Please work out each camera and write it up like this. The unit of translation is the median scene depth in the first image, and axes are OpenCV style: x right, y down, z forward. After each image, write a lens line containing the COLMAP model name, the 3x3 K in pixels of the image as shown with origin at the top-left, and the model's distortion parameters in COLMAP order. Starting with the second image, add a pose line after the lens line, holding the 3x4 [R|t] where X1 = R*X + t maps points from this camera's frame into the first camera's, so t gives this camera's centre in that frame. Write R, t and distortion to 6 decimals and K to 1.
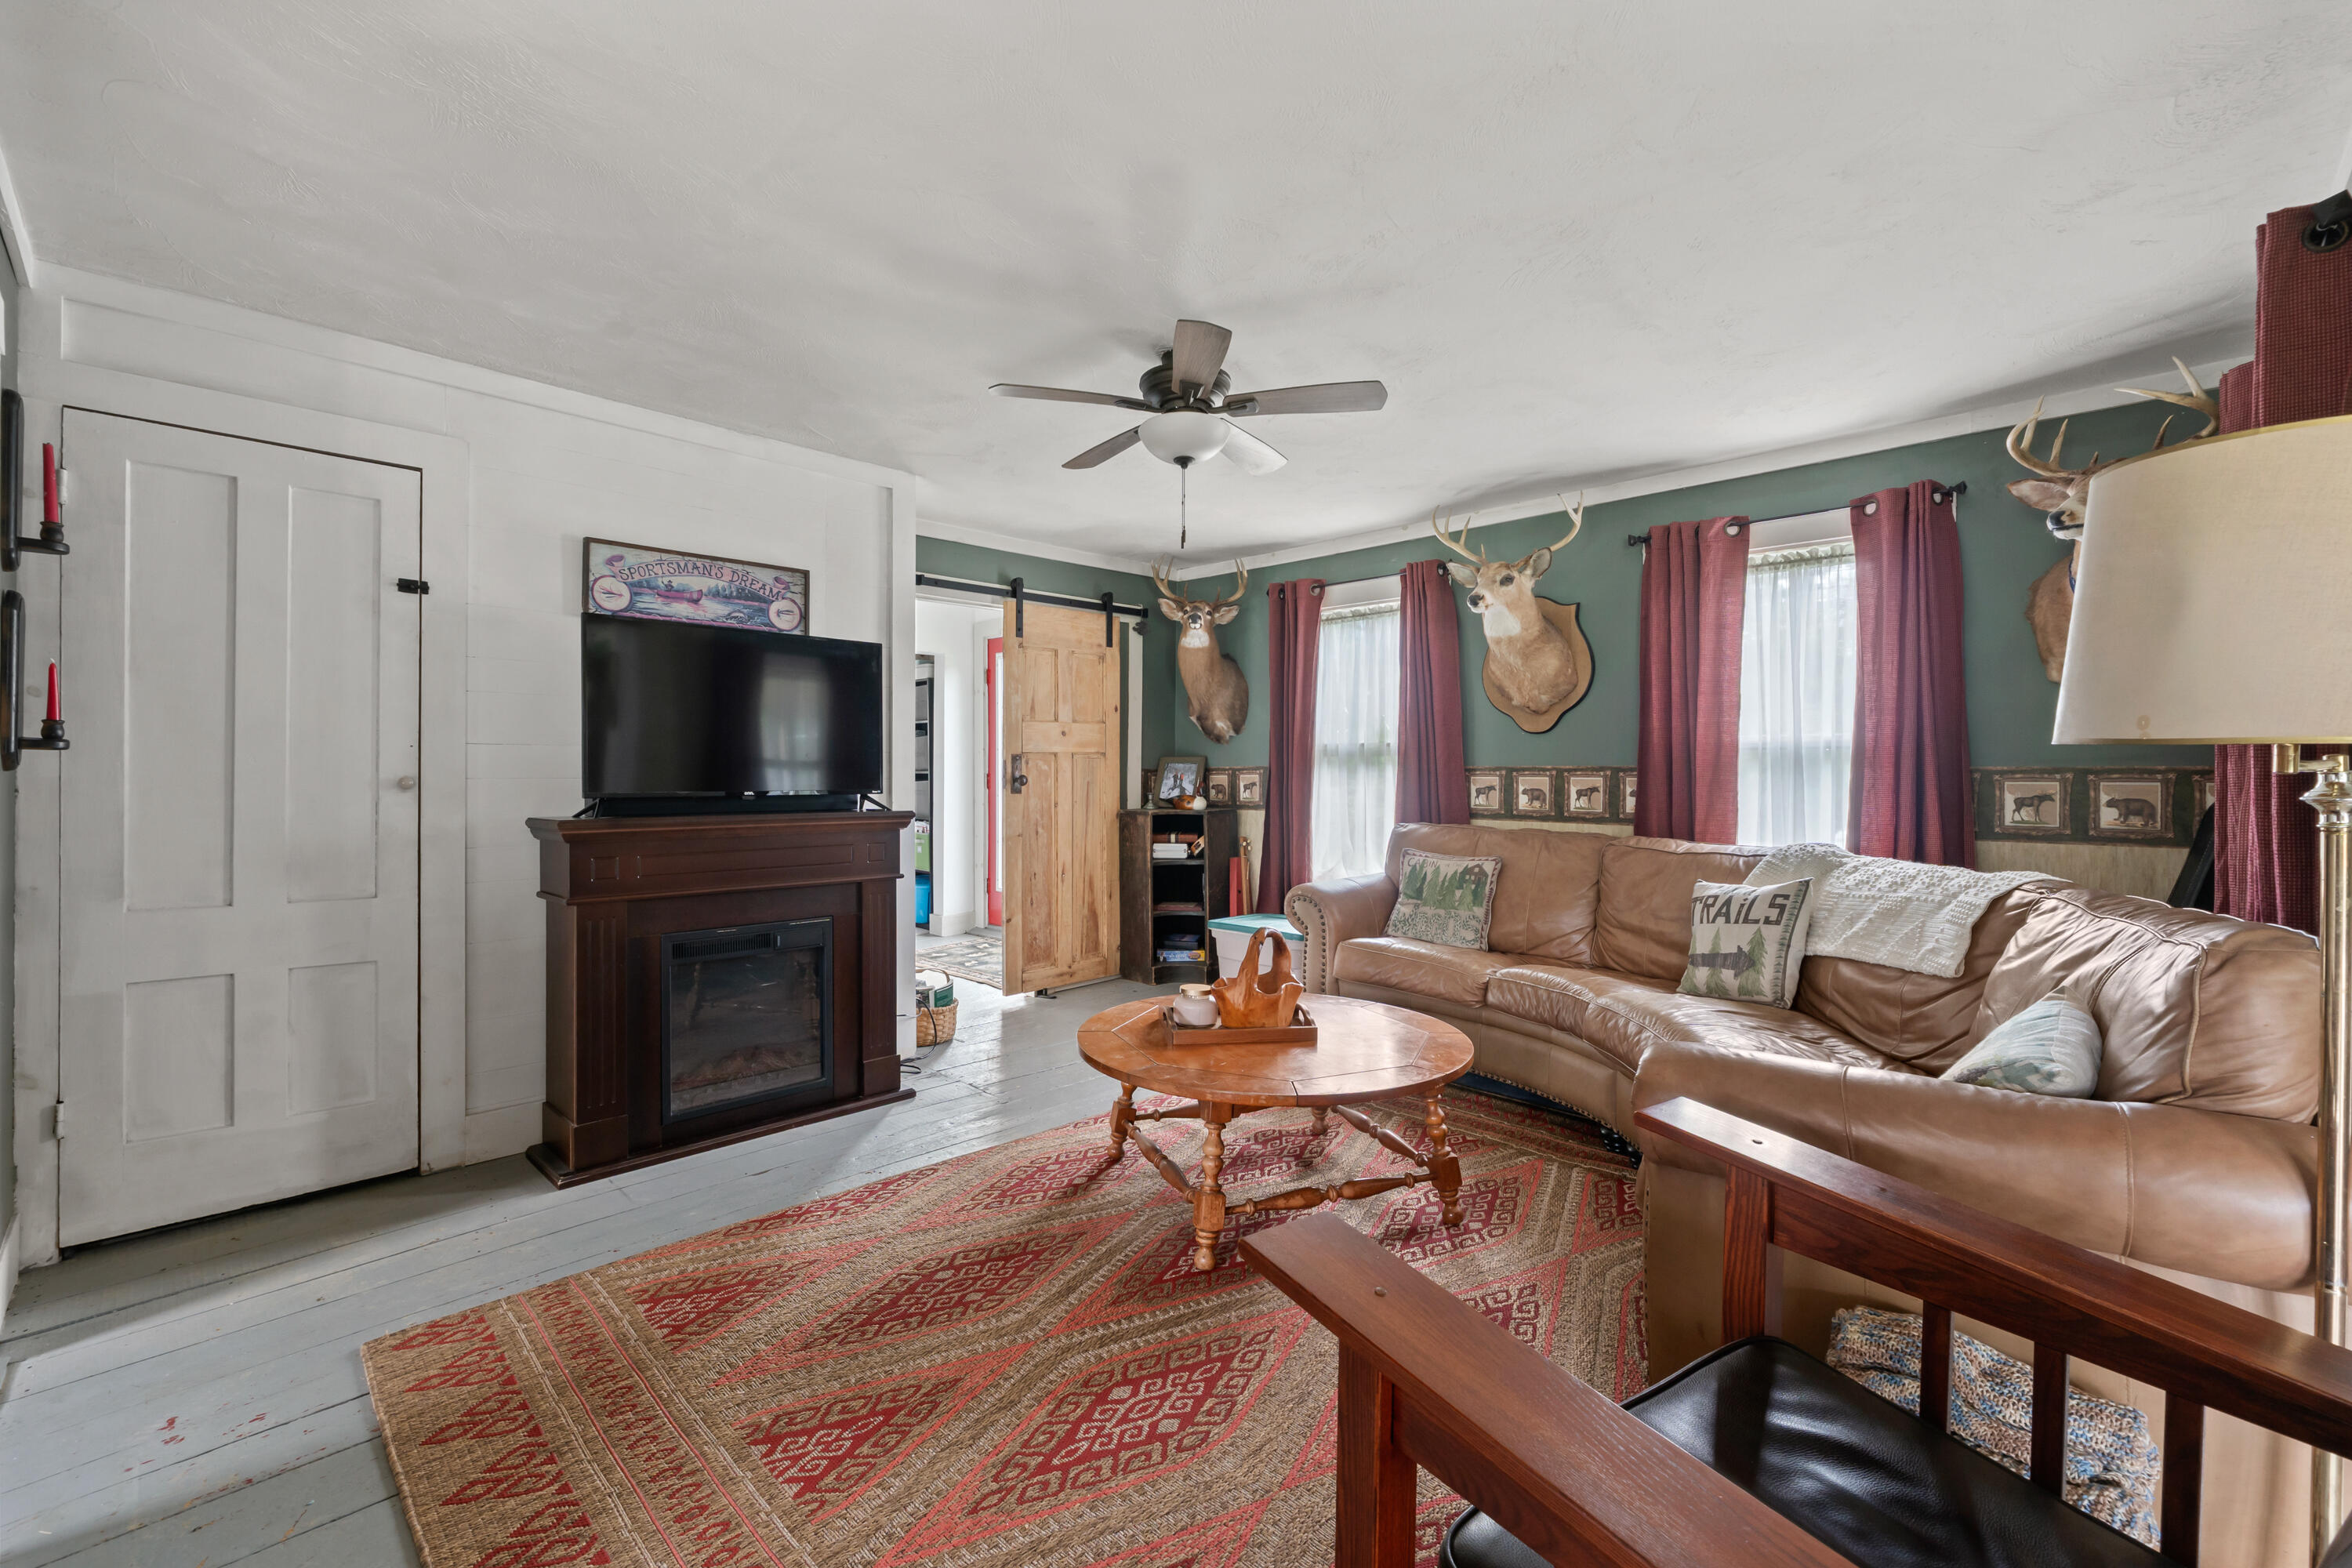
lens RADIAL K [[974.6, 0, 1176.0], [0, 974.6, 784.0], [0, 0, 1]] dist [-0.012848, -0.000061]
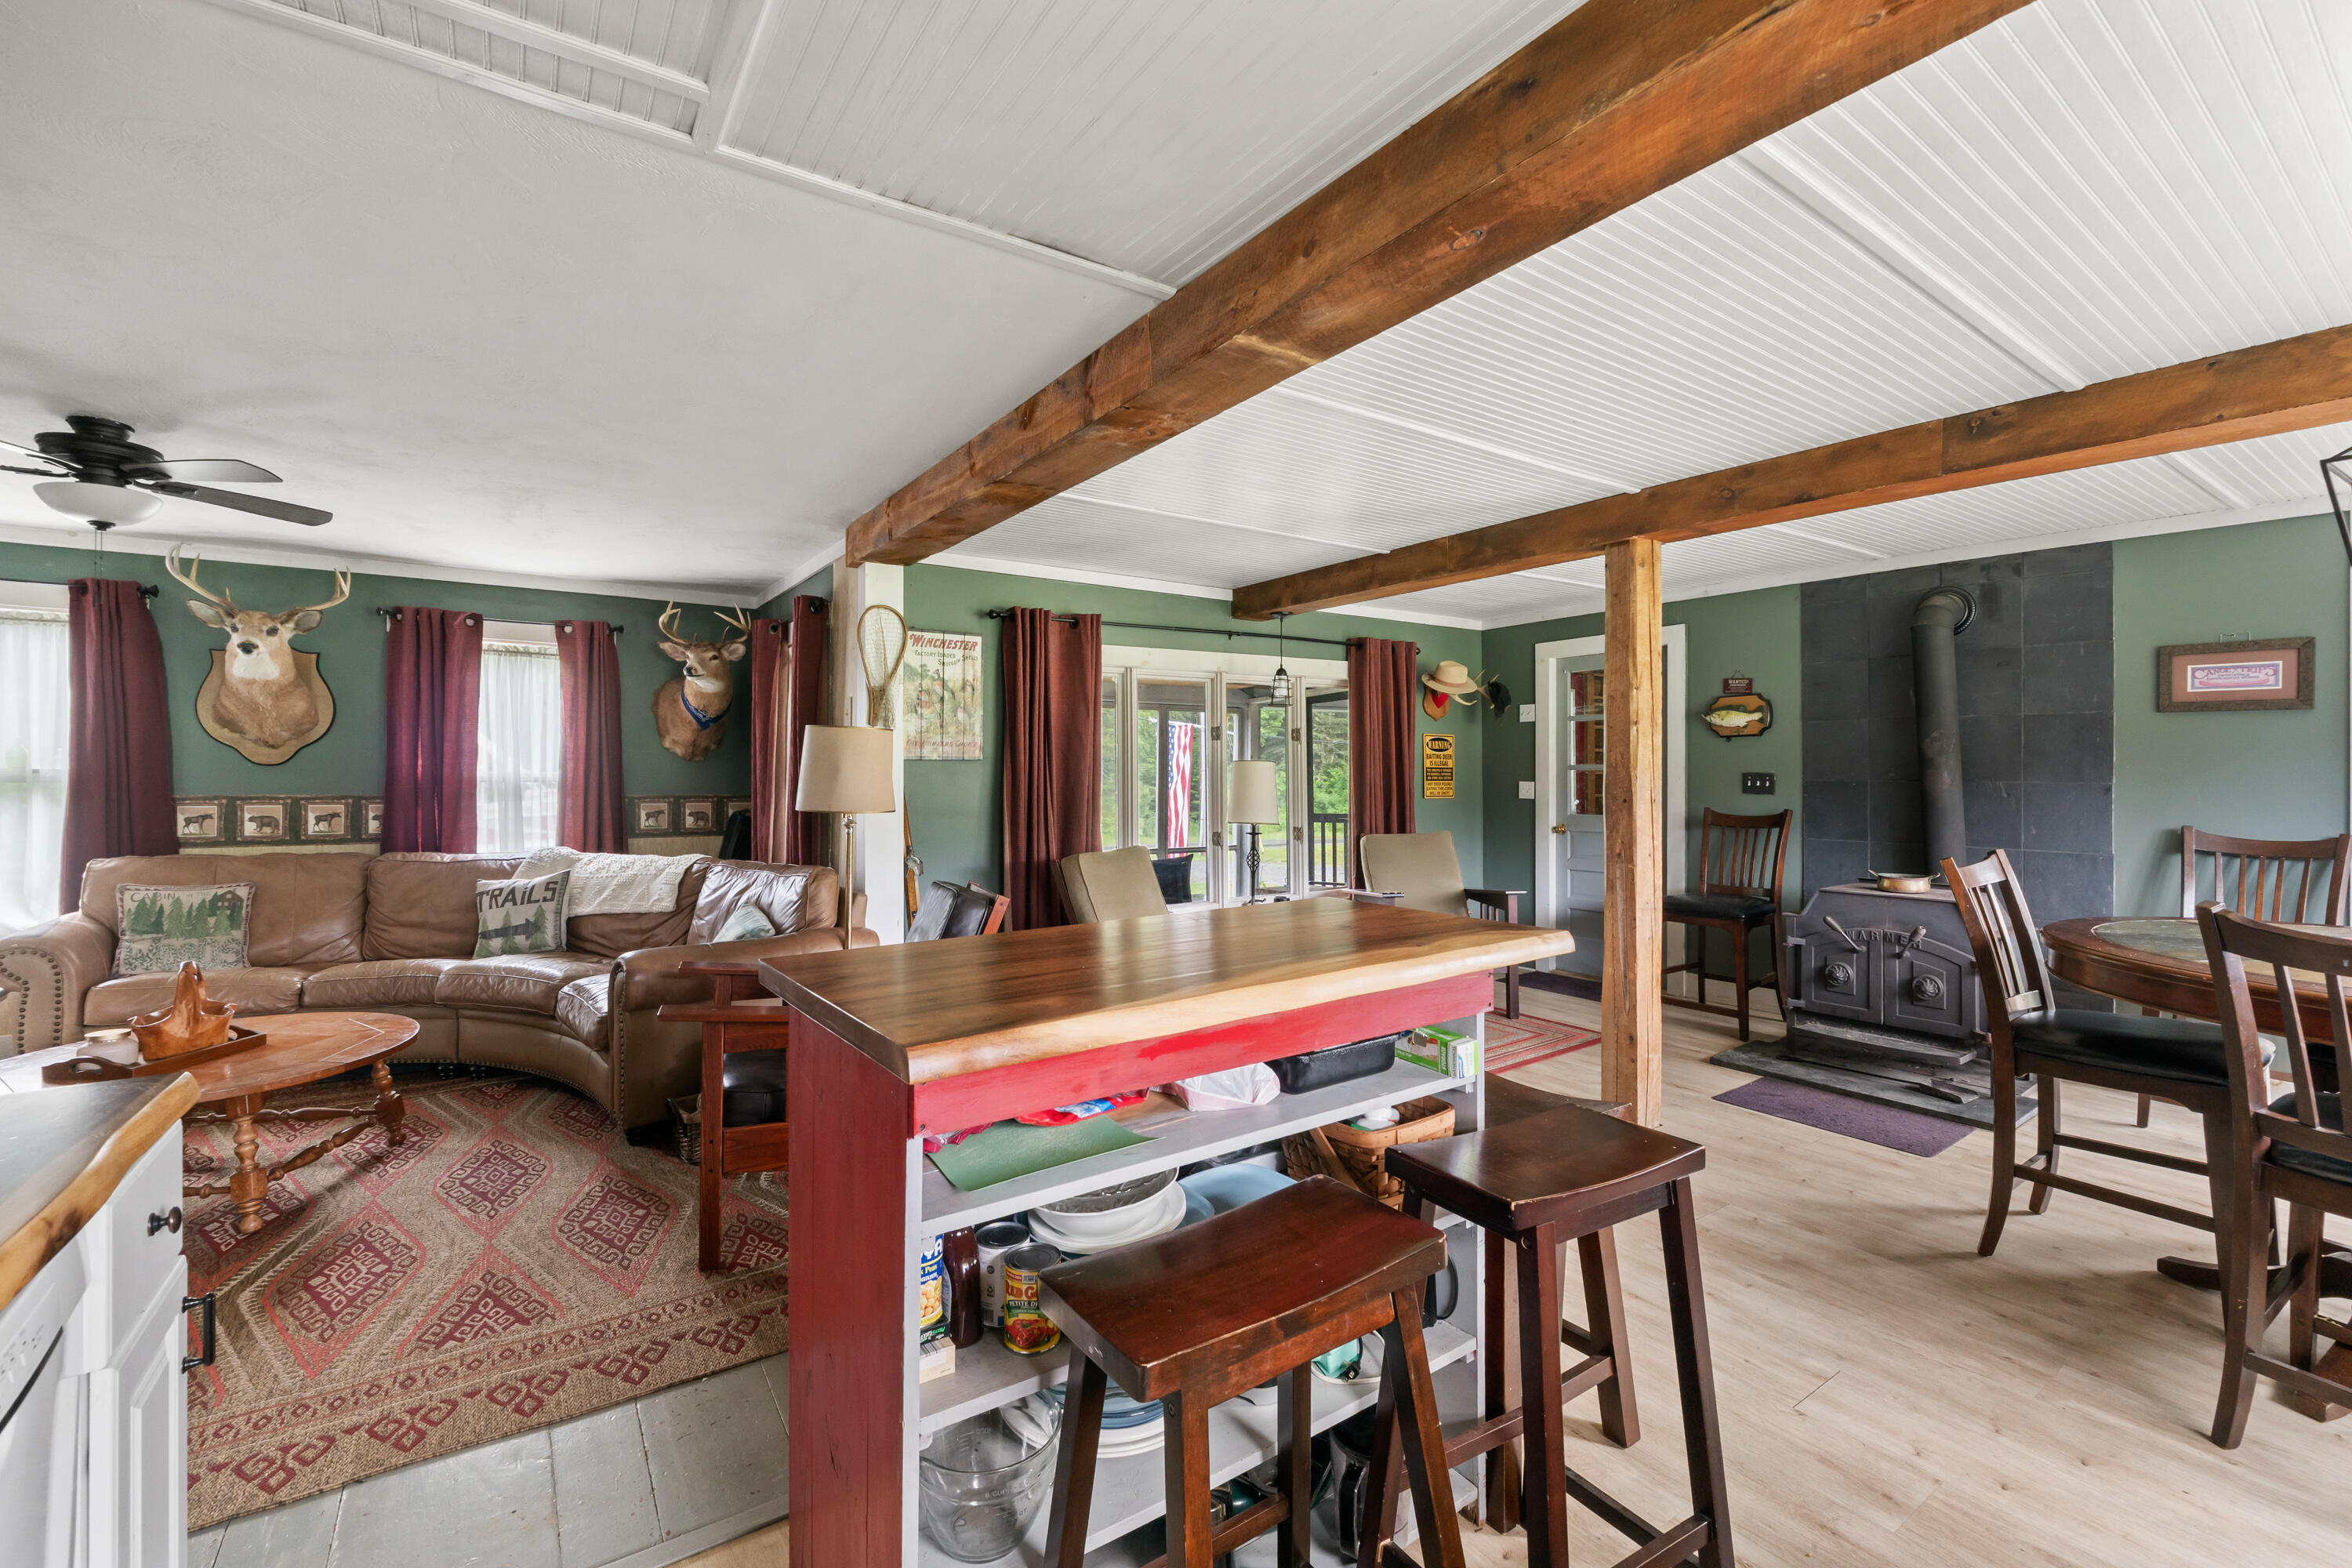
lens RADIAL K [[990.9, 0, 1173.0], [0, 990.9, 774.4], [0, 0, 1]] dist [-0.000113, -0.000136]
pose [[0.194956, -0.004665, 0.980801, -0.613762], [0.000766, 0.999989, 0.004604, -0.054424], [-0.980812, -0.000146, 0.194958, -0.246908]]
